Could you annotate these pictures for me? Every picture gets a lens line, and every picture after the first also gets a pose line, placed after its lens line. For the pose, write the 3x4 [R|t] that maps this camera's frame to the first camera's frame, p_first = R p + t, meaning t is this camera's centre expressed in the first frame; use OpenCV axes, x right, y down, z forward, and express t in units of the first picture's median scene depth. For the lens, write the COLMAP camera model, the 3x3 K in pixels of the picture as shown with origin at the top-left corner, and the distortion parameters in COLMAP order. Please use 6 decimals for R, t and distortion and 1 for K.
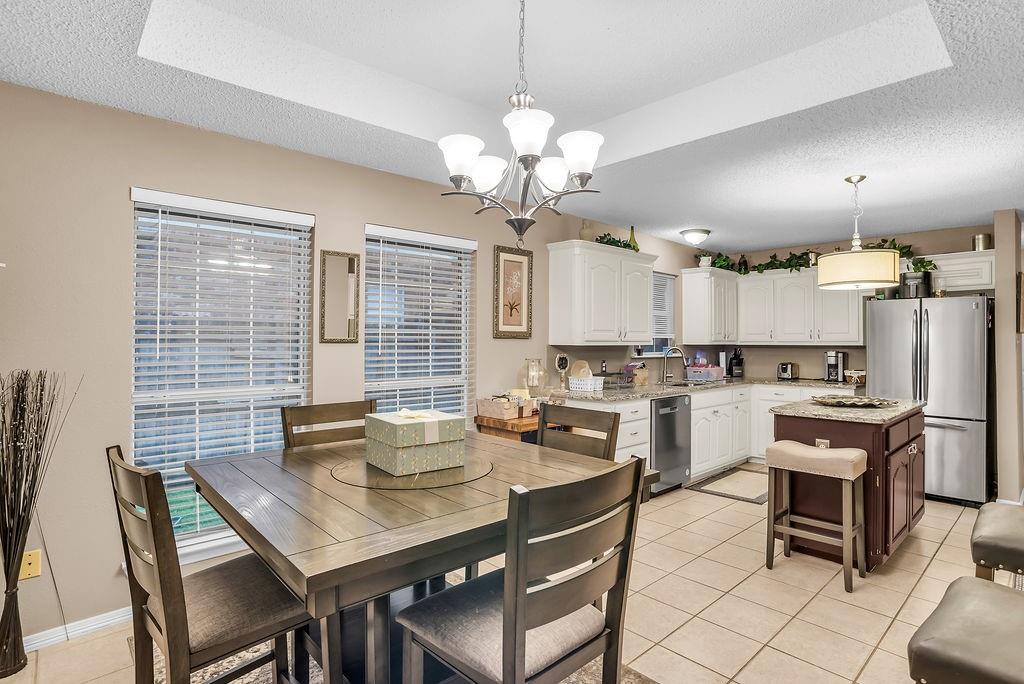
lens RADIAL K [[522.4, 0, 512.0], [0, 522.4, 342.0], [0, 0, 1]] dist [-0.080784, 0.047578]
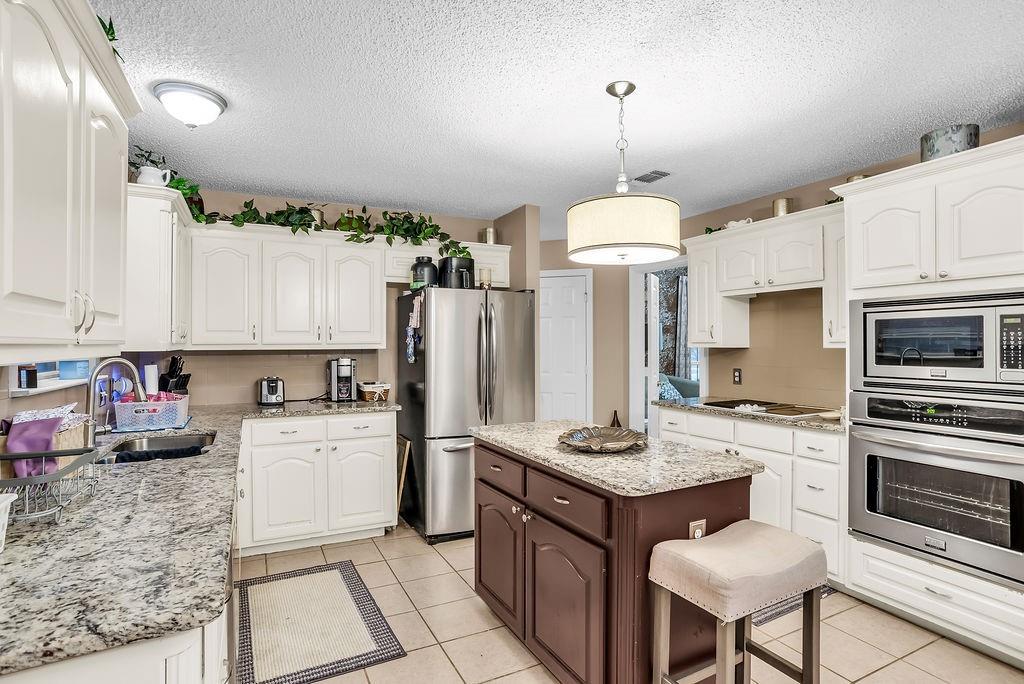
lens RADIAL K [[522.4, 0, 512.0], [0, 522.4, 342.0], [0, 0, 1]] dist [-0.080784, 0.047578]
pose [[0.273178, 0.000213, 0.961964, 0.015392], [0.005856, 0.999981, -0.001885, -0.000686], [-0.961946, 0.006148, 0.273171, 0.591684]]
